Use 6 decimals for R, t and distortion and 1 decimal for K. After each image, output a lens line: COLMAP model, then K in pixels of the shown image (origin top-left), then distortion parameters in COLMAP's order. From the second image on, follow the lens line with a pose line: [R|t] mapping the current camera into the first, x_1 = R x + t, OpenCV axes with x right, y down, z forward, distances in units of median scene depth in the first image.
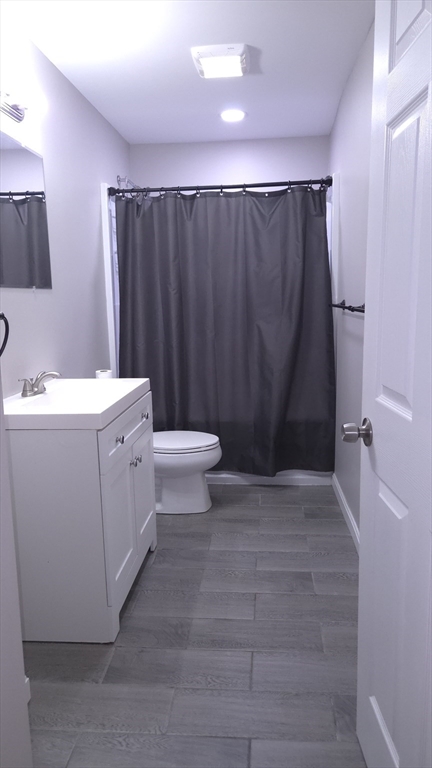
lens RADIAL K [[512.8, 0, 218.2], [0, 512.8, 376.6], [0, 0, 1]] dist [0.053117, -0.061846]
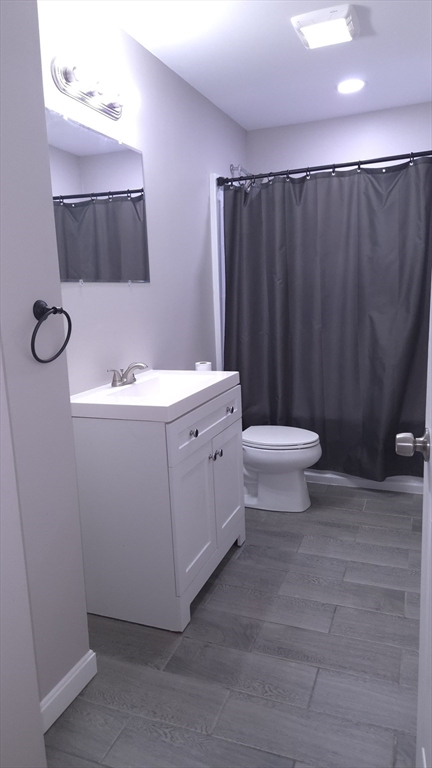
lens RADIAL K [[512.8, 0, 216.0], [0, 512.8, 384.0], [0, 0, 1]] dist [0.054086, -0.059845]
pose [[0.958228, 0.032141, -0.284195, 0.096343], [-0.022704, 0.999078, 0.036439, -0.007134], [0.285104, -0.028465, 0.958074, 0.045662]]
